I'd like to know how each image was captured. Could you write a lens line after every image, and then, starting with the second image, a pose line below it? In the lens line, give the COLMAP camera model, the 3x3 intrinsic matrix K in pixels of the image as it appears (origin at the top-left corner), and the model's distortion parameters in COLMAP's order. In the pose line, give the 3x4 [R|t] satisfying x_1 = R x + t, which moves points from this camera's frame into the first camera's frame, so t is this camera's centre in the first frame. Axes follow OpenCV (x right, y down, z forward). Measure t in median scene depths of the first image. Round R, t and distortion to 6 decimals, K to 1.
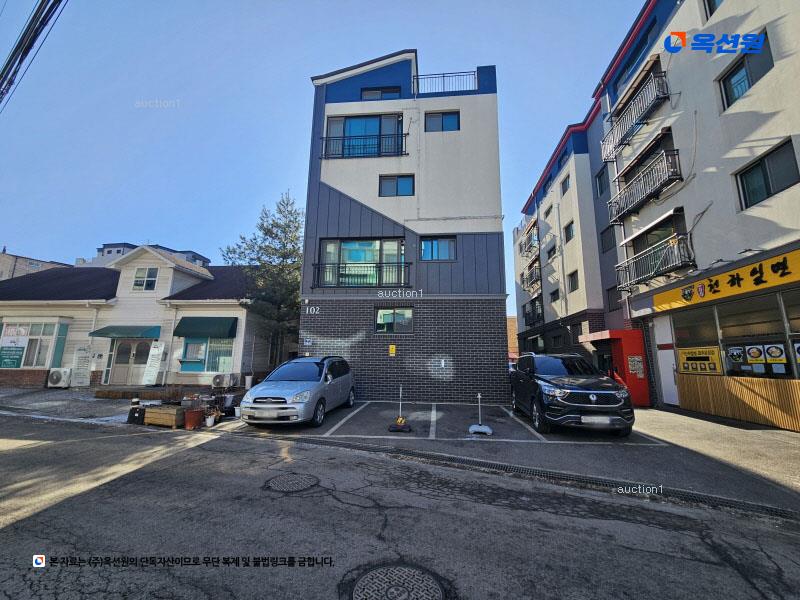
lens RADIAL K [[326.2, 0, 401.5], [0, 326.2, 301.0], [0, 0, 1]] dist [-0.003124, 0.001089]
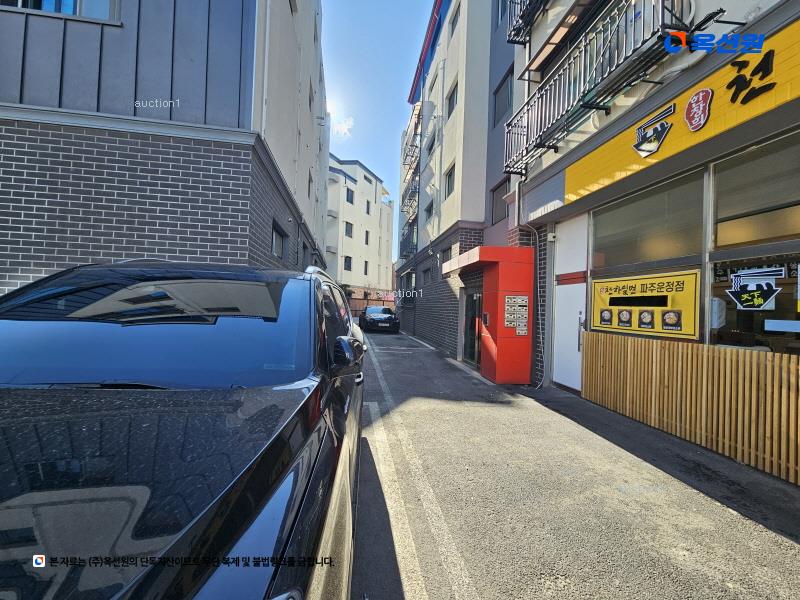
lens RADIAL K [[326.2, 0, 399.4], [0, 326.2, 301.9], [0, 0, 1]] dist [-0.003124, 0.001089]
pose [[0.967828, 0.021926, 0.250656, 0.403891], [-0.065295, 0.983954, 0.166044, 0.105366], [-0.242994, -0.177068, 0.953730, 0.547159]]
